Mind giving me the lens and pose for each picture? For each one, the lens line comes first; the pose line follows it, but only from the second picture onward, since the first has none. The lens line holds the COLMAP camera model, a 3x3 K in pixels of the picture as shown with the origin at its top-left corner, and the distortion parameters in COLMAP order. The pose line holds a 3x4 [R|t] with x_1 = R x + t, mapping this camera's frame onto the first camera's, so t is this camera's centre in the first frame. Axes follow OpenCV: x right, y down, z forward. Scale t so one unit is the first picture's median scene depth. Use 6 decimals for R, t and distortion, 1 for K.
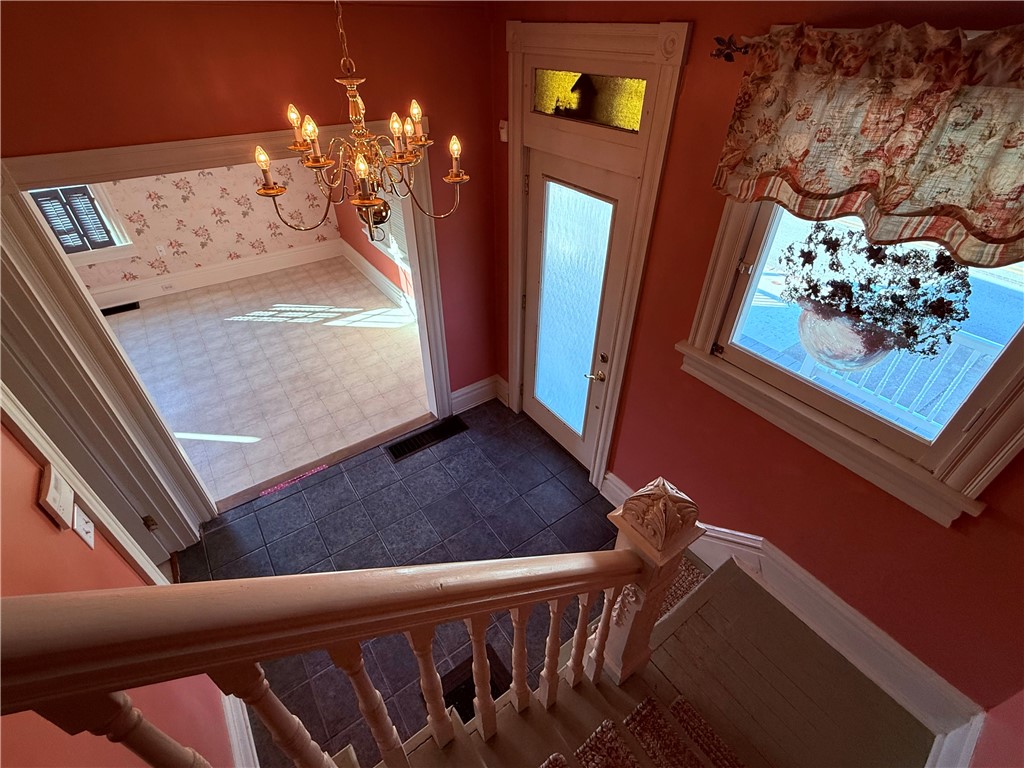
lens RADIAL K [[469.2, 0, 512.2], [0, 469.2, 385.6], [0, 0, 1]] dist [0.001838, 0.000467]
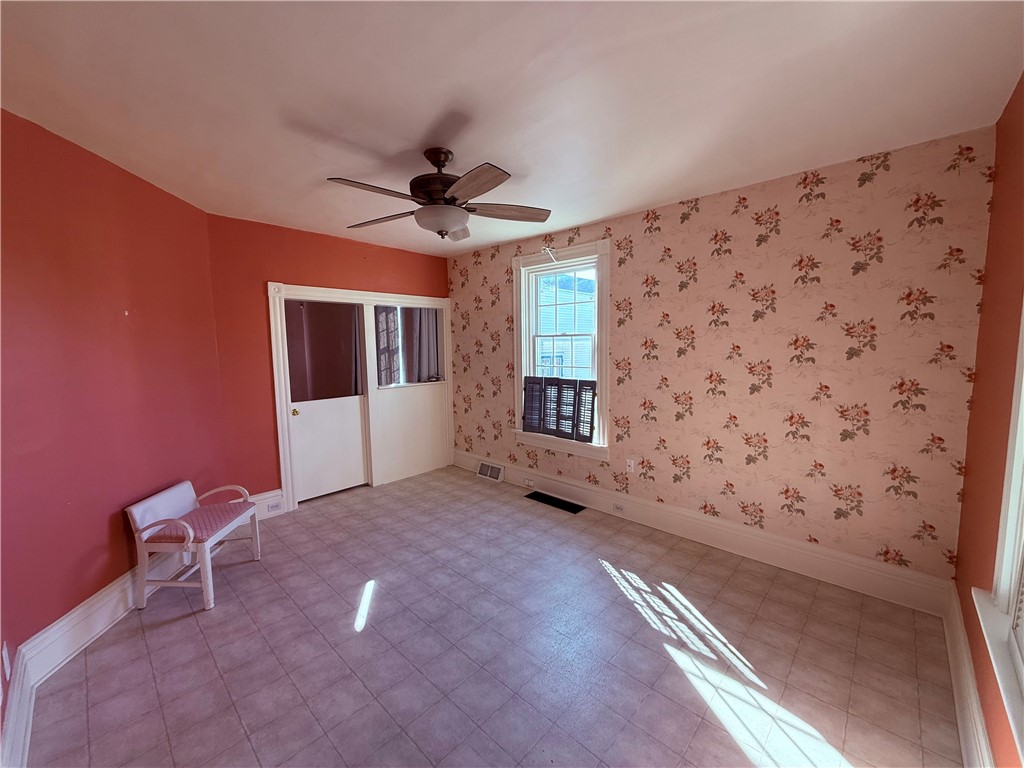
lens RADIAL K [[409.8, 0, 508.2], [0, 409.8, 383.9], [0, 0, 1]] dist [-0.000808, 0.000592]
pose [[0.180109, 0.088408, -0.979666, -0.111458], [-0.588259, 0.807904, -0.035242, -0.246195], [0.788360, 0.582645, 0.197518, 0.600980]]
